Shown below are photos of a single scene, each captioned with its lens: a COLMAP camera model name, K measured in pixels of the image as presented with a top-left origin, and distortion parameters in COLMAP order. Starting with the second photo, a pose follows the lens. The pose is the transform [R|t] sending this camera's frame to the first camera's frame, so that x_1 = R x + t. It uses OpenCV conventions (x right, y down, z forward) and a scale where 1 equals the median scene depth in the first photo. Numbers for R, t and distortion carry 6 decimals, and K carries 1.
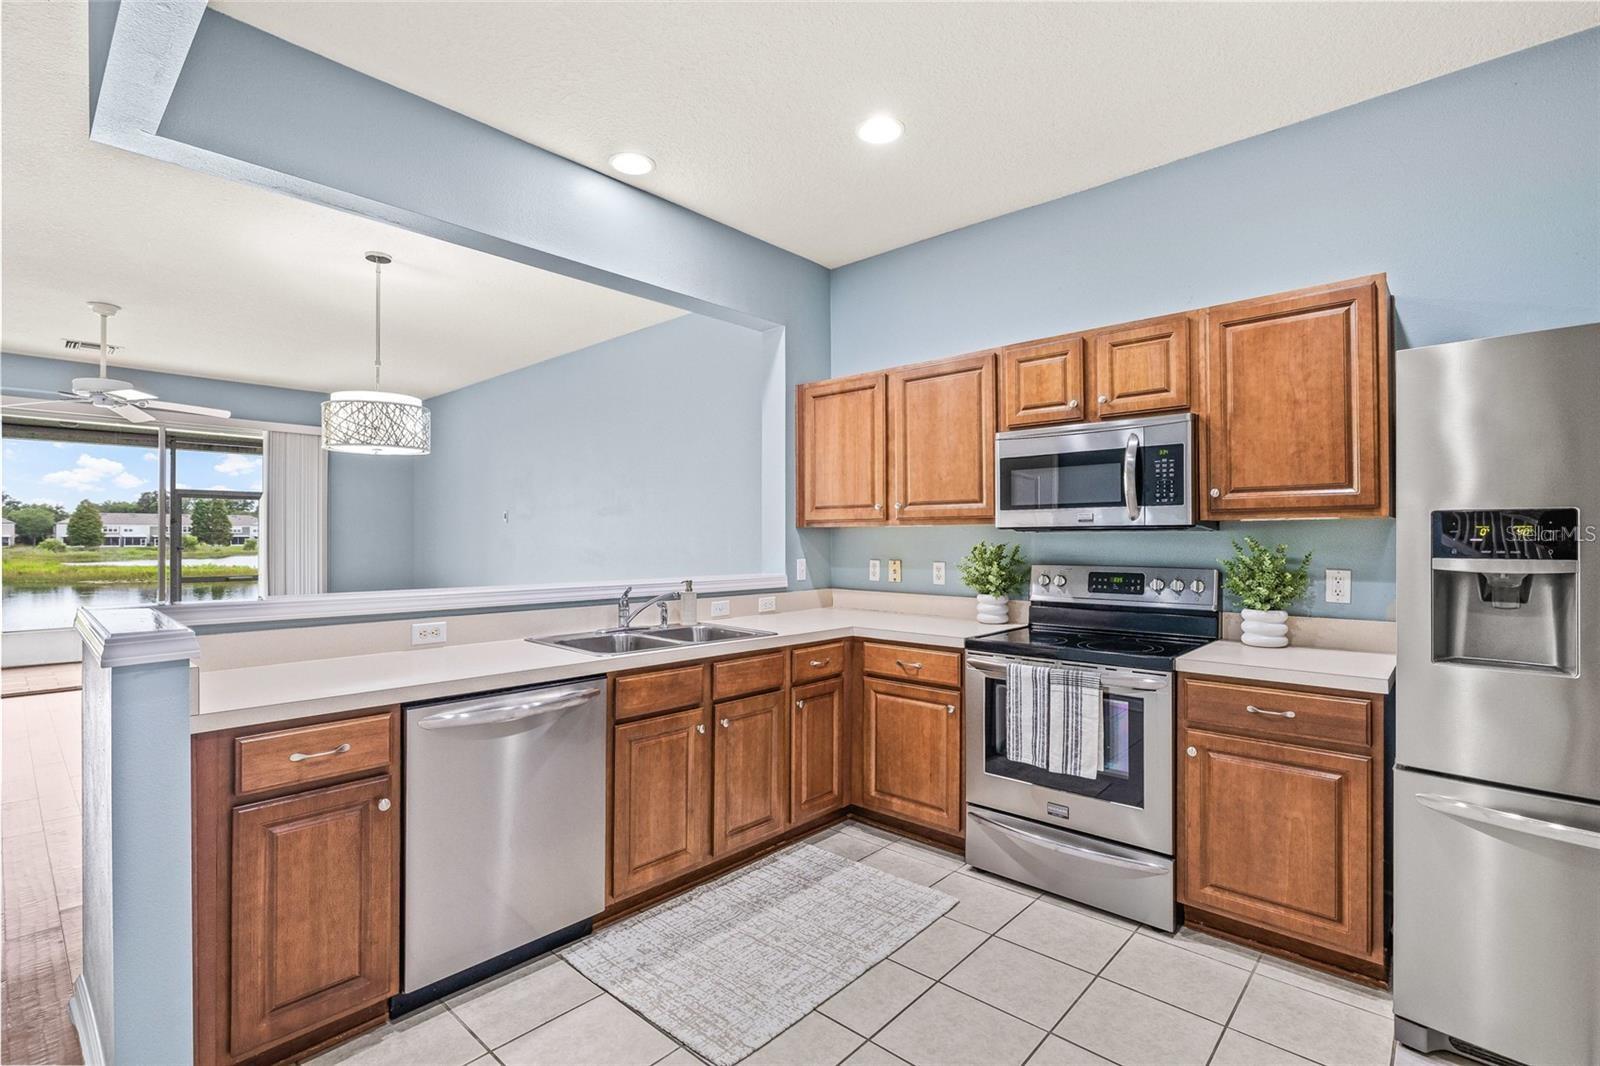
lens RADIAL K [[733.4, 0, 800.9], [0, 733.4, 535.9], [0, 0, 1]] dist [-0.008127, 0.001246]
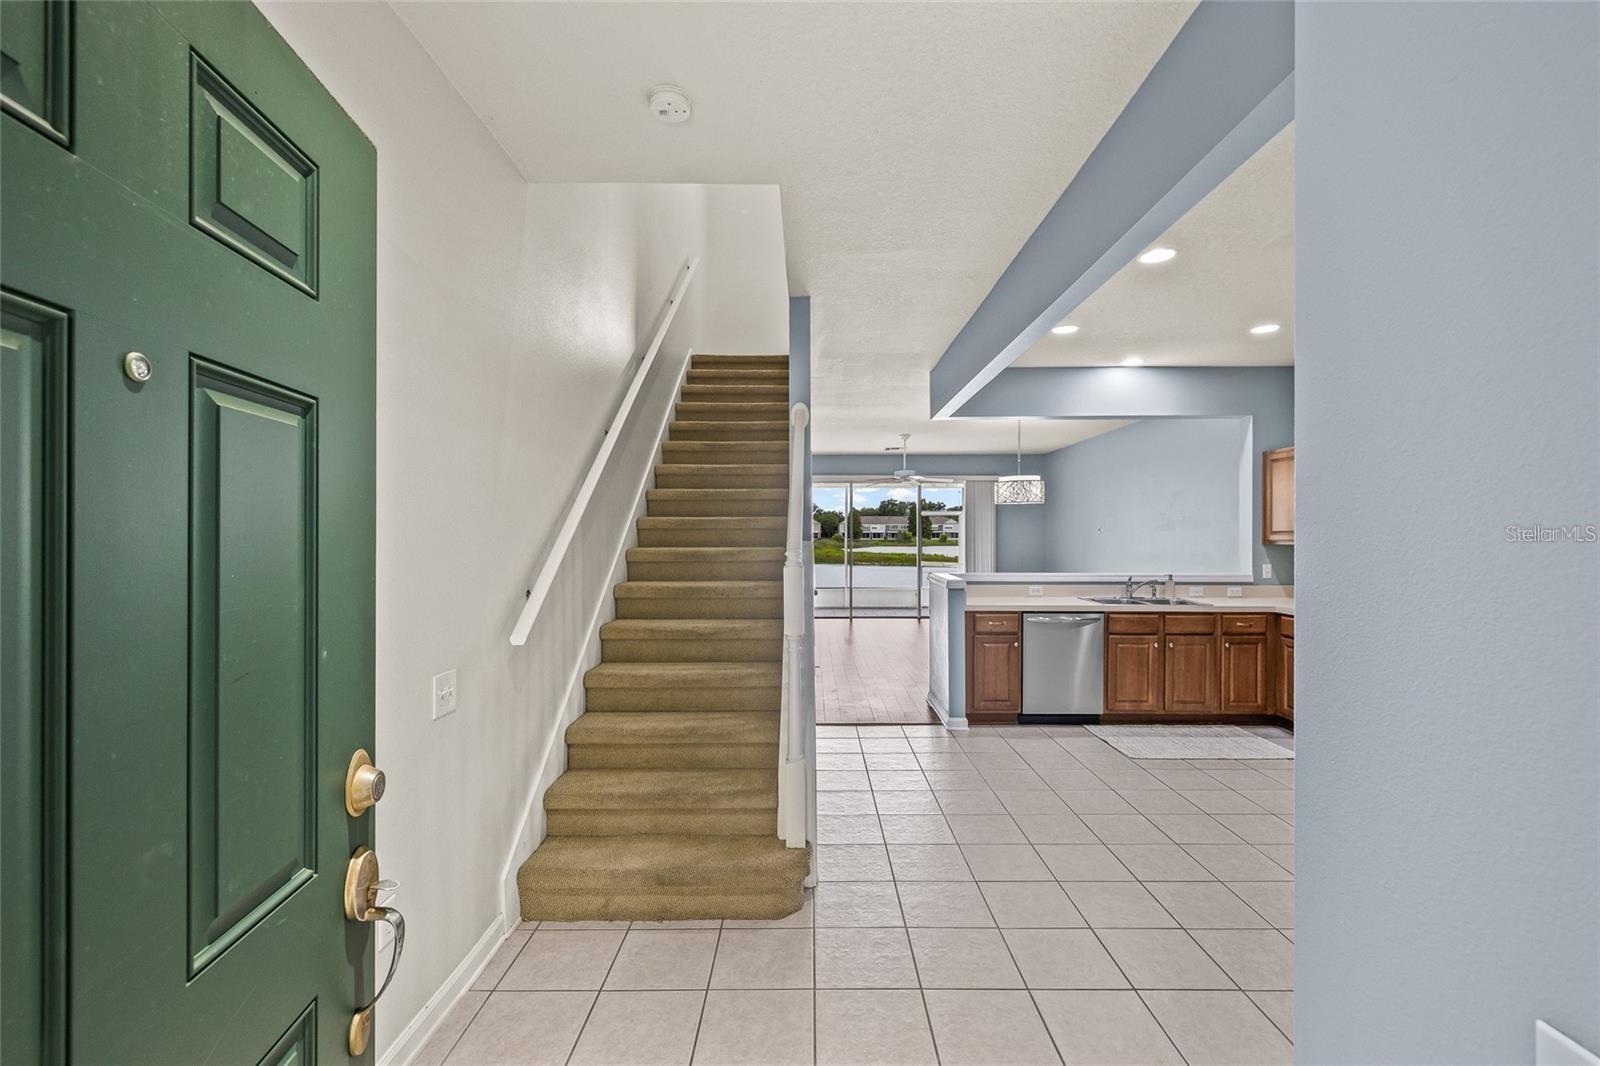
lens RADIAL K [[674.5, 0, 811.8], [0, 674.5, 544.1], [0, 0, 1]] dist [0.001293, 0.000473]
pose [[0.672080, 0.010480, -0.740405, 0.555623], [0.005049, 0.999812, 0.018735, -0.057709], [0.740462, -0.016330, 0.671900, -0.898291]]
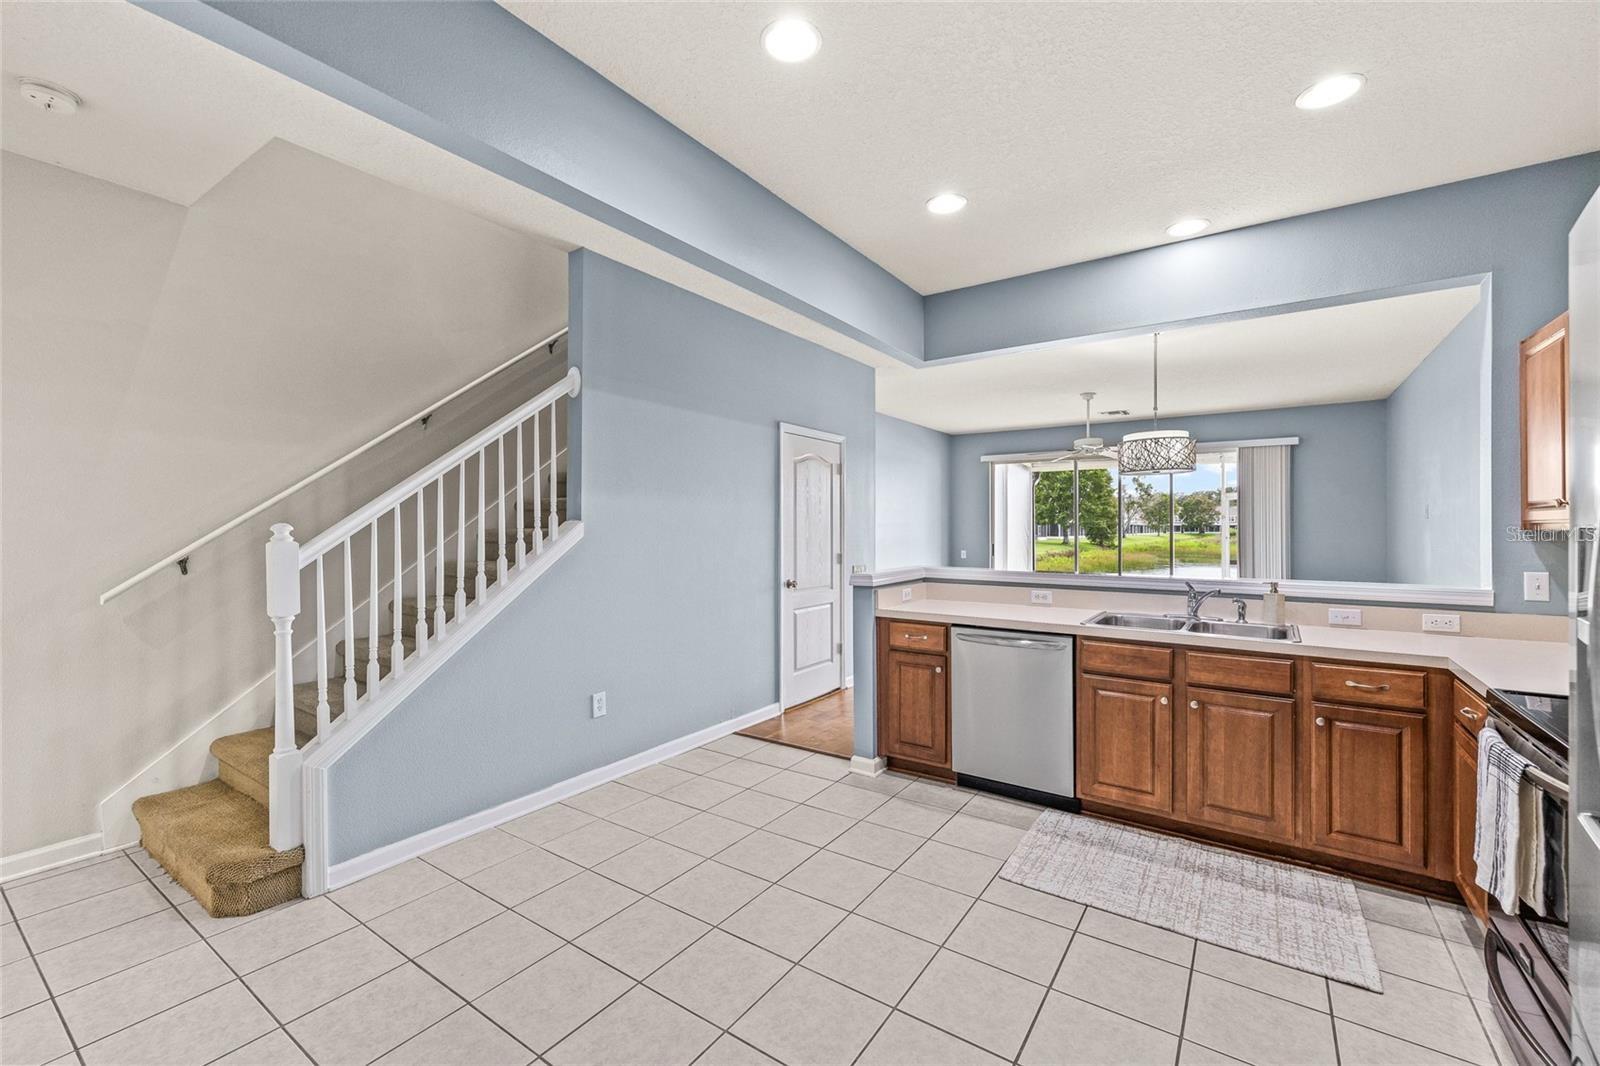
lens RADIAL K [[674.5, 0, 805.9], [0, 674.5, 526.8], [0, 0, 1]] dist [0.001293, 0.000473]
pose [[0.135817, 0.000021, -0.990734, 0.791913], [0.004030, 0.999992, 0.000574, -0.023778], [0.990726, -0.004071, 0.135816, 0.234842]]
